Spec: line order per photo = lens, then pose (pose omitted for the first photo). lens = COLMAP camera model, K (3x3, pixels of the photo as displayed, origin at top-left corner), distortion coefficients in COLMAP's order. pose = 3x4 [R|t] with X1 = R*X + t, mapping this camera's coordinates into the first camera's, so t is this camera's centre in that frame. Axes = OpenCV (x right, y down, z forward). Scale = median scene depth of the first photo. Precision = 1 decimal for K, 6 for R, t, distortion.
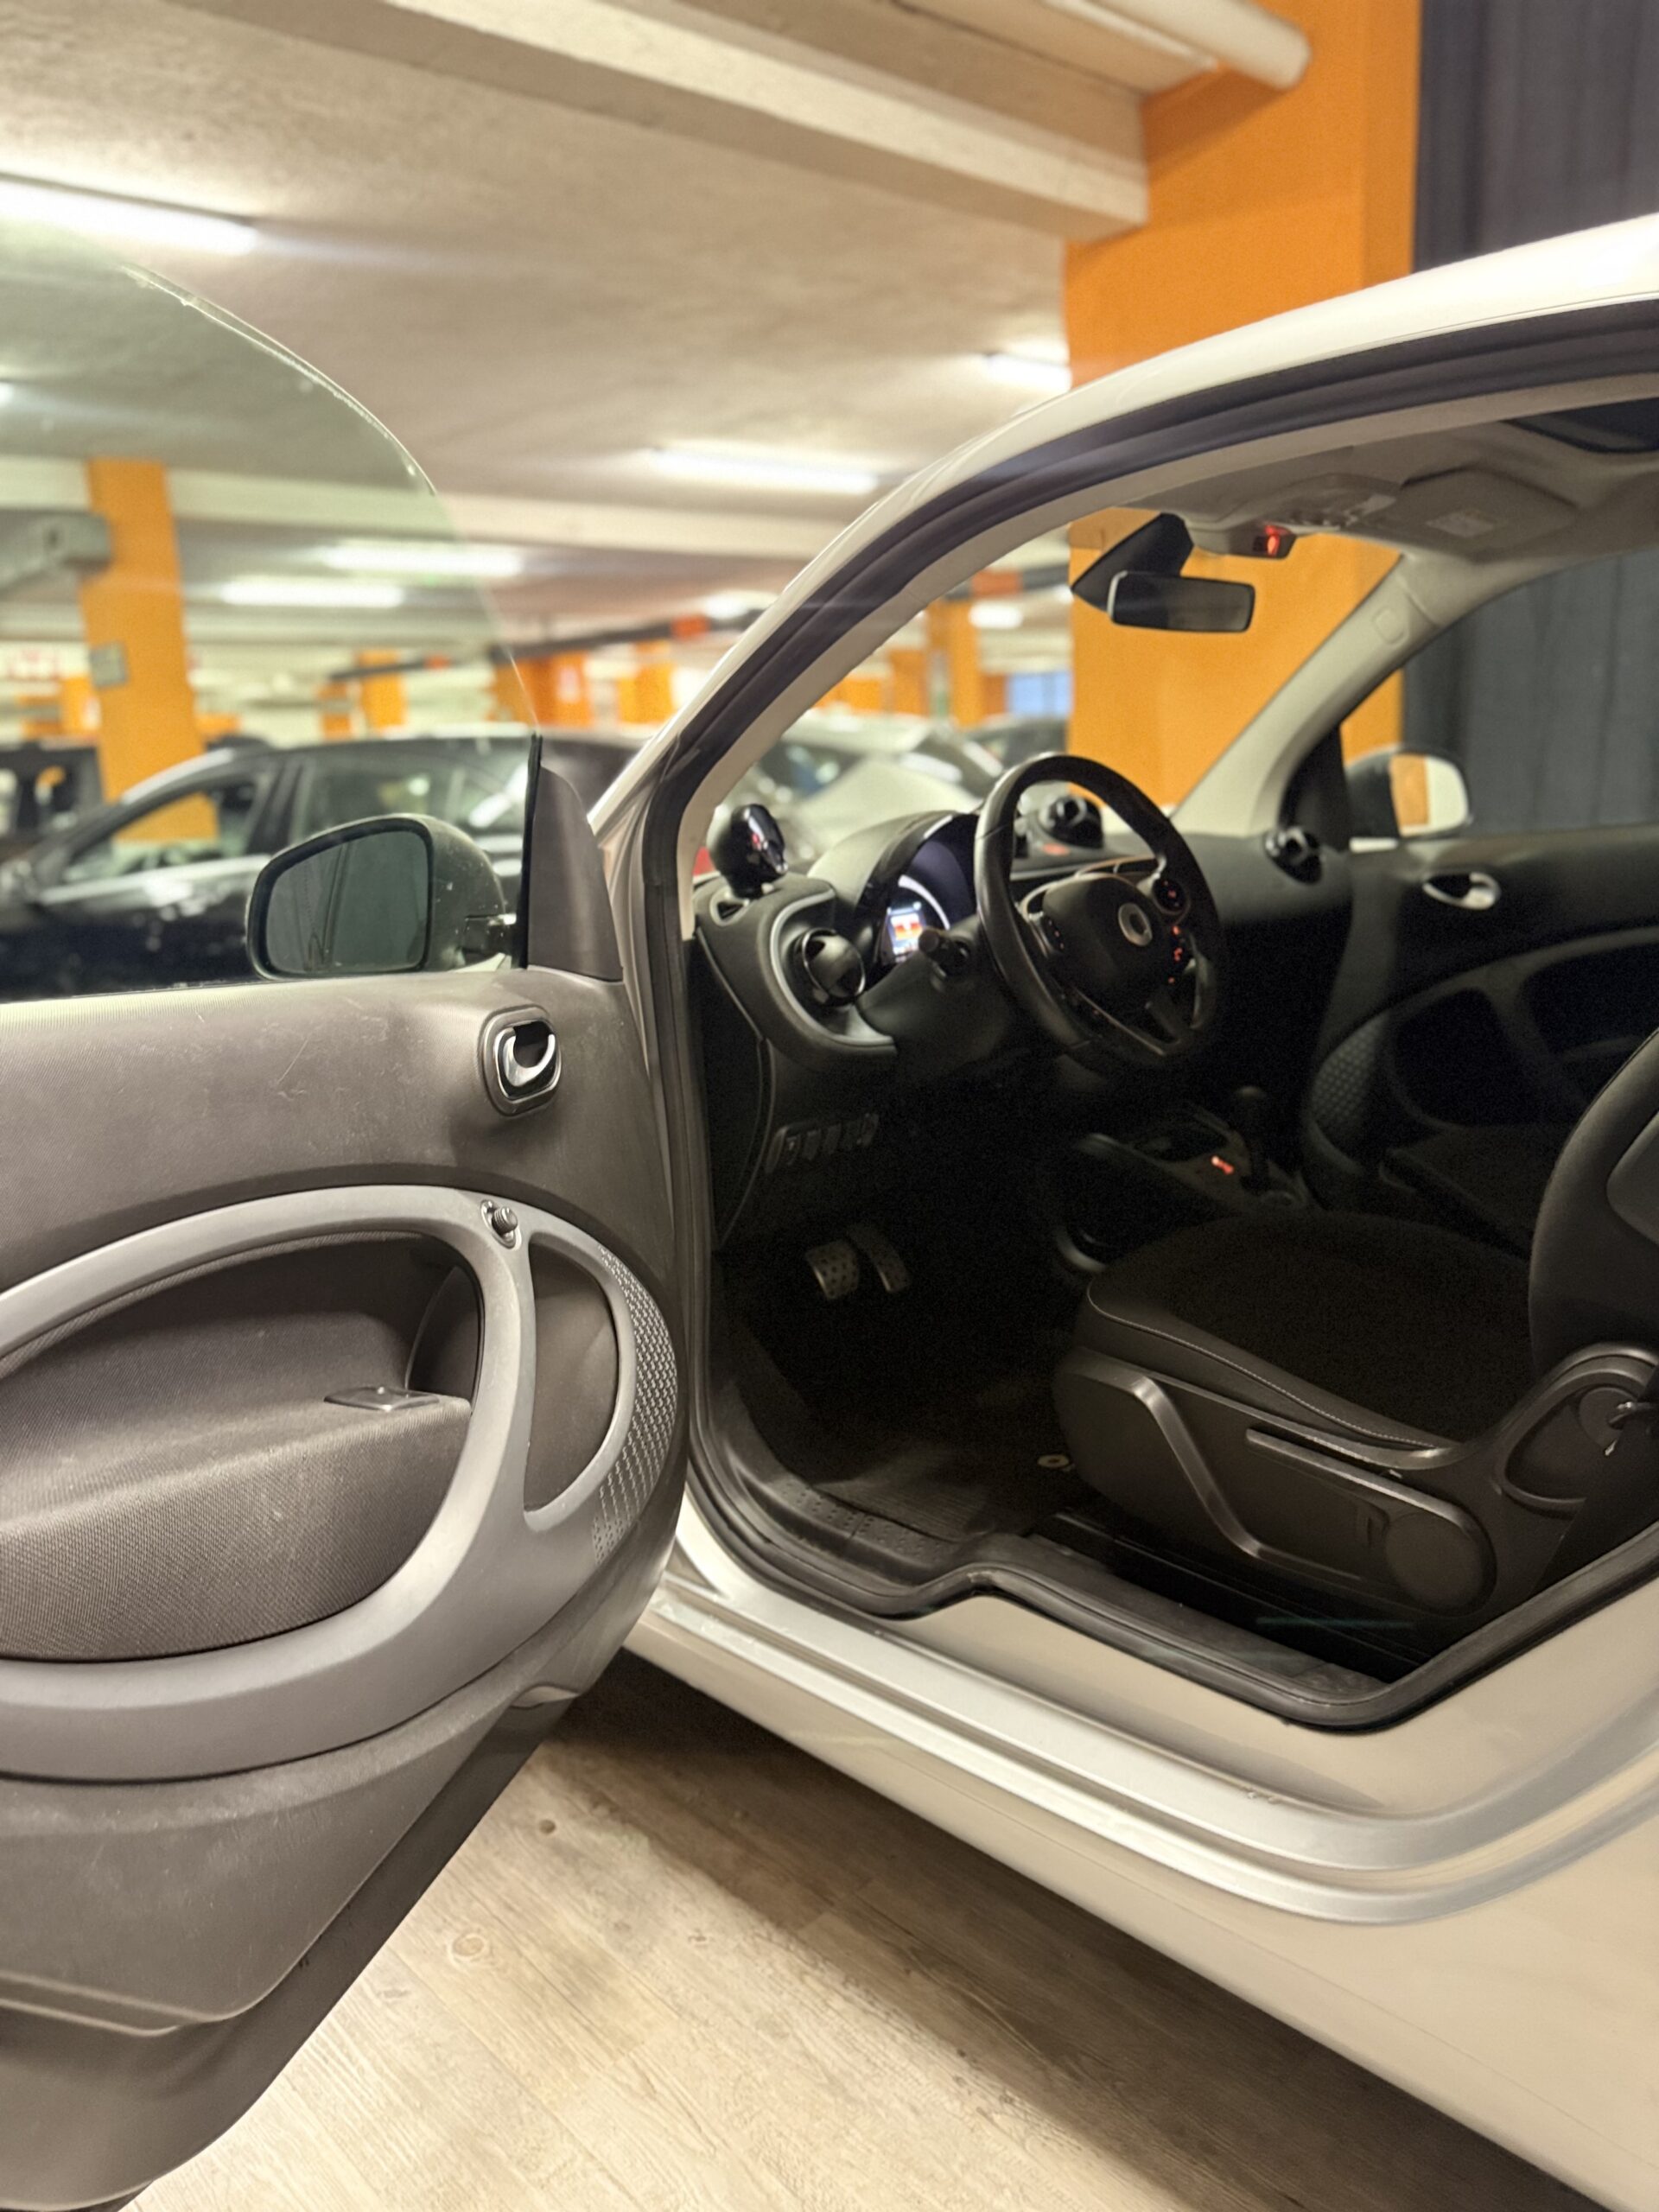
lens RADIAL K [[1578.2, 0, 831.8], [0, 1578.2, 1161.4], [0, 0, 1]] dist [-0.013548, -0.001195]
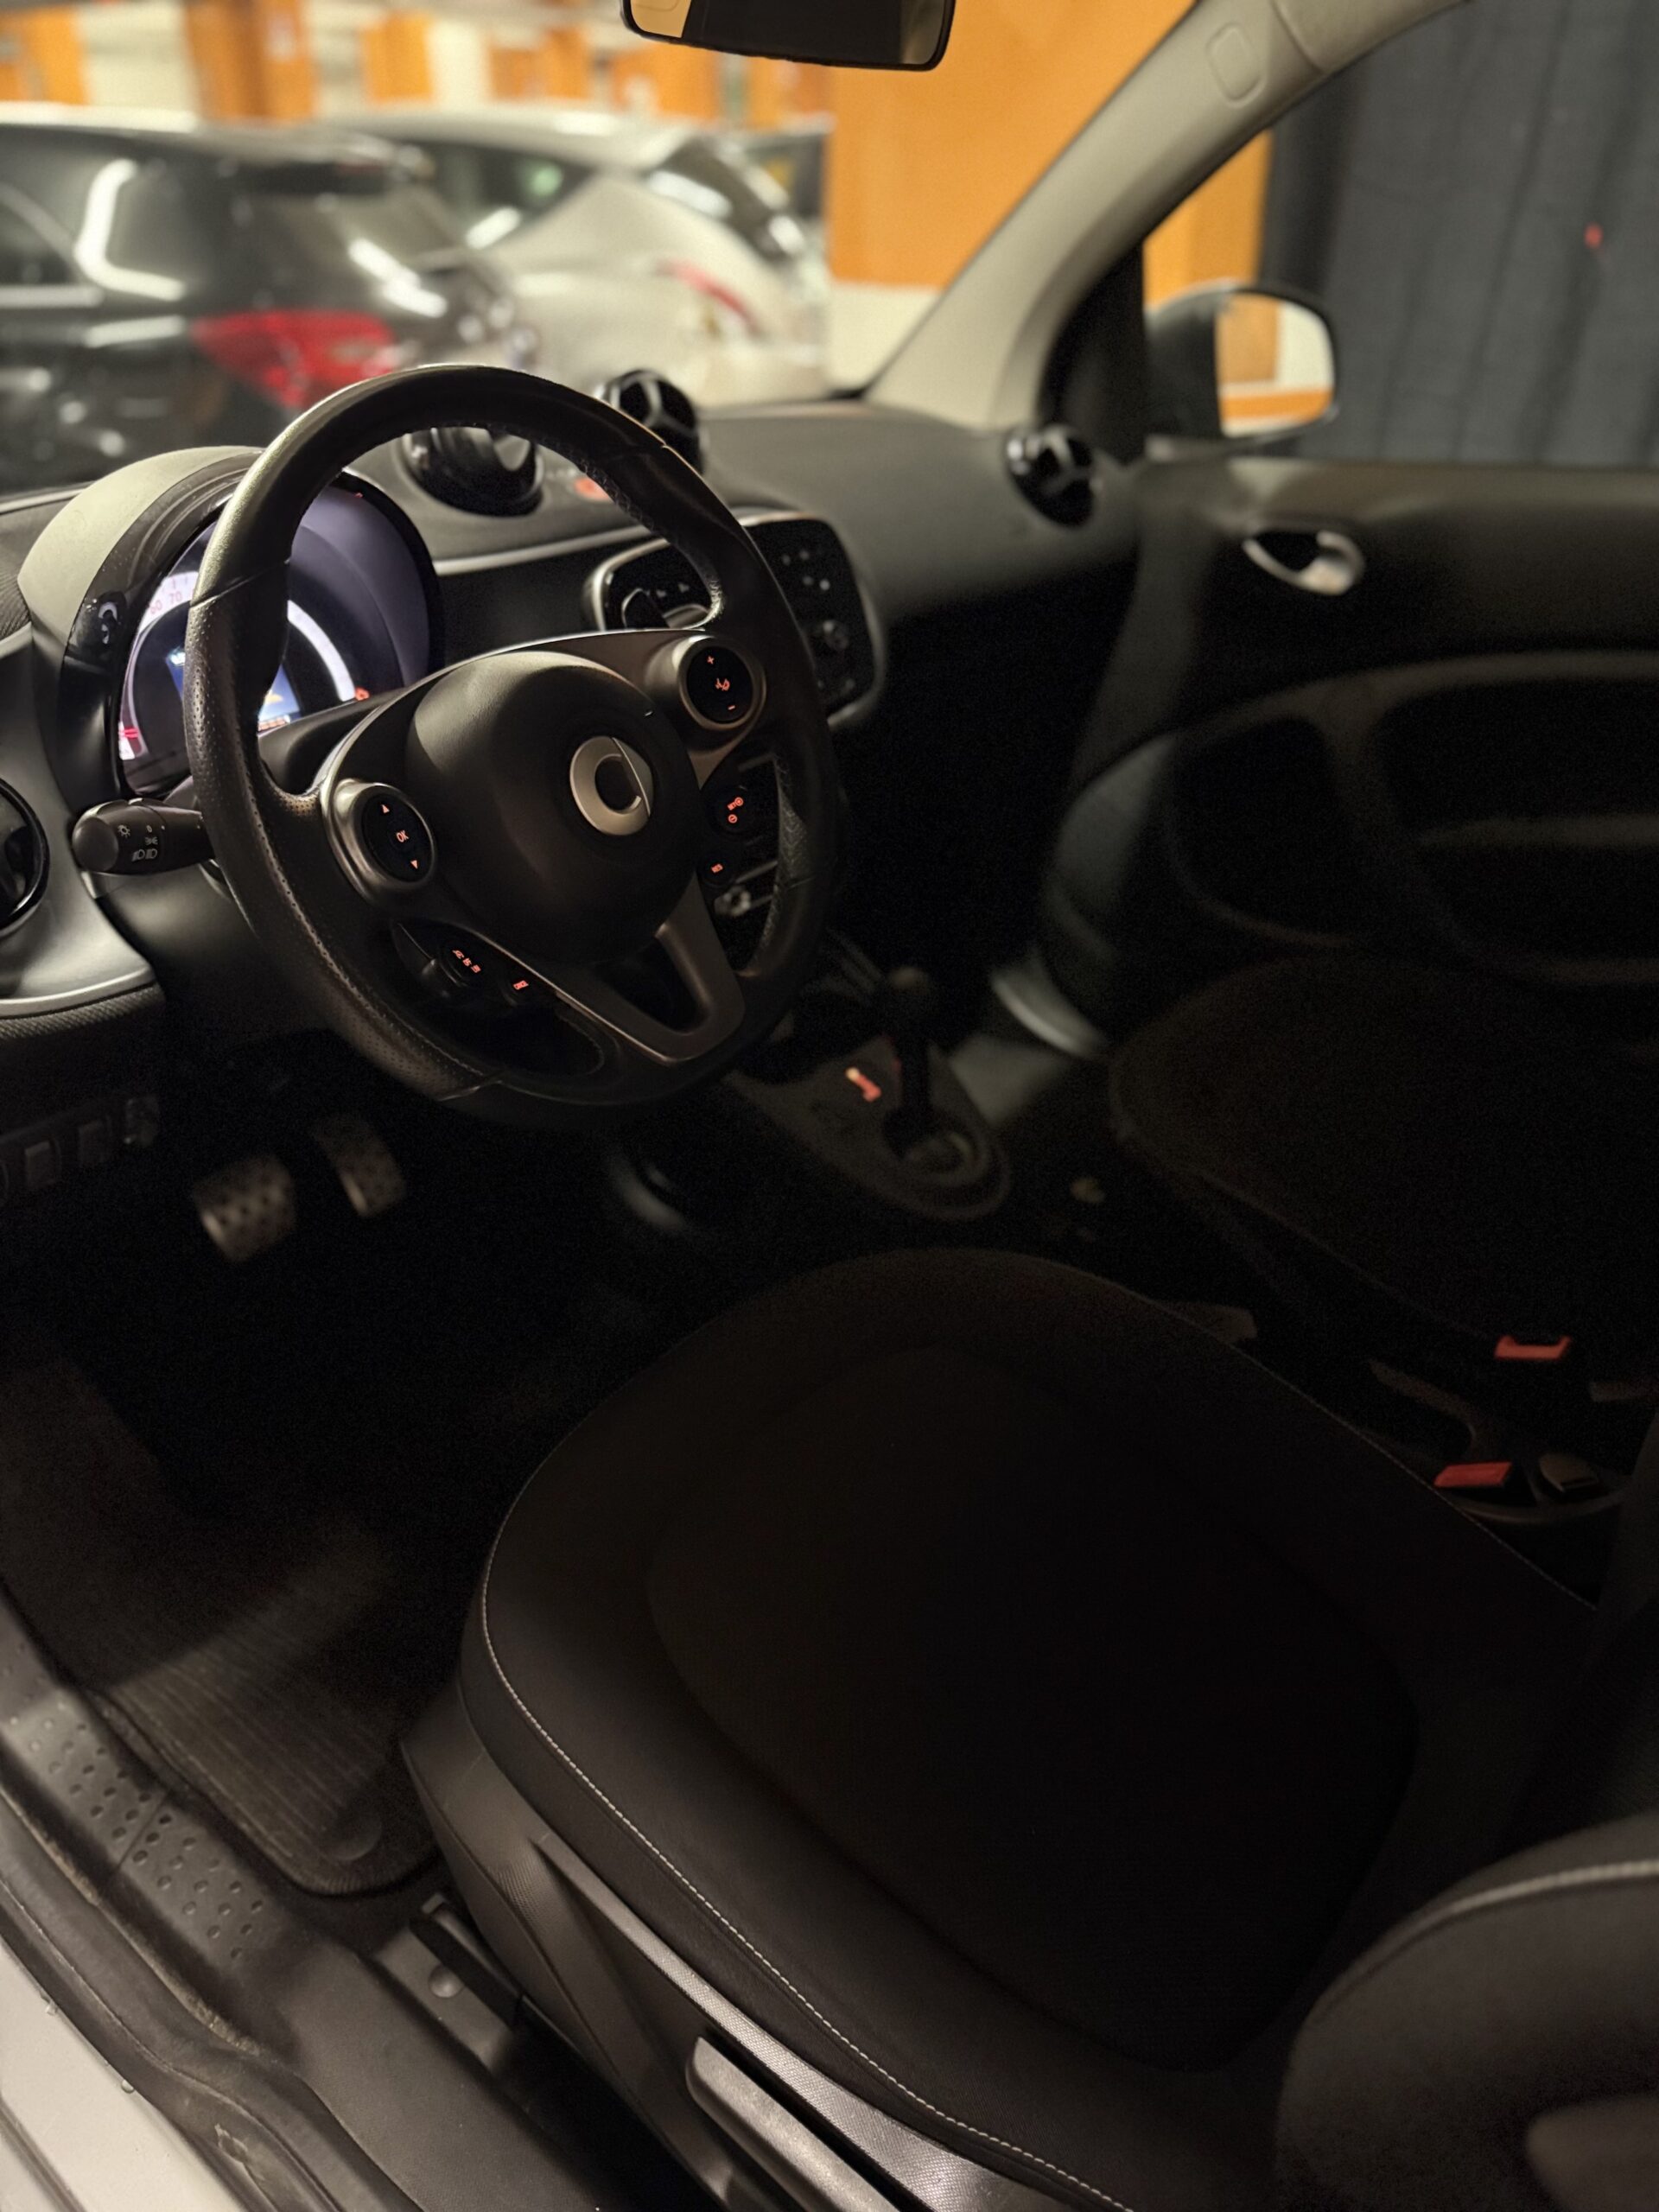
lens RADIAL K [[1578.2, 0, 831.8], [0, 1578.2, 1161.4], [0, 0, 1]] dist [-0.013548, -0.001195]
pose [[0.993508, -0.002844, 0.113730, 0.138647], [-0.033260, 0.948750, 0.314272, -0.131197], [-0.108795, -0.316014, 0.942496, 0.346886]]
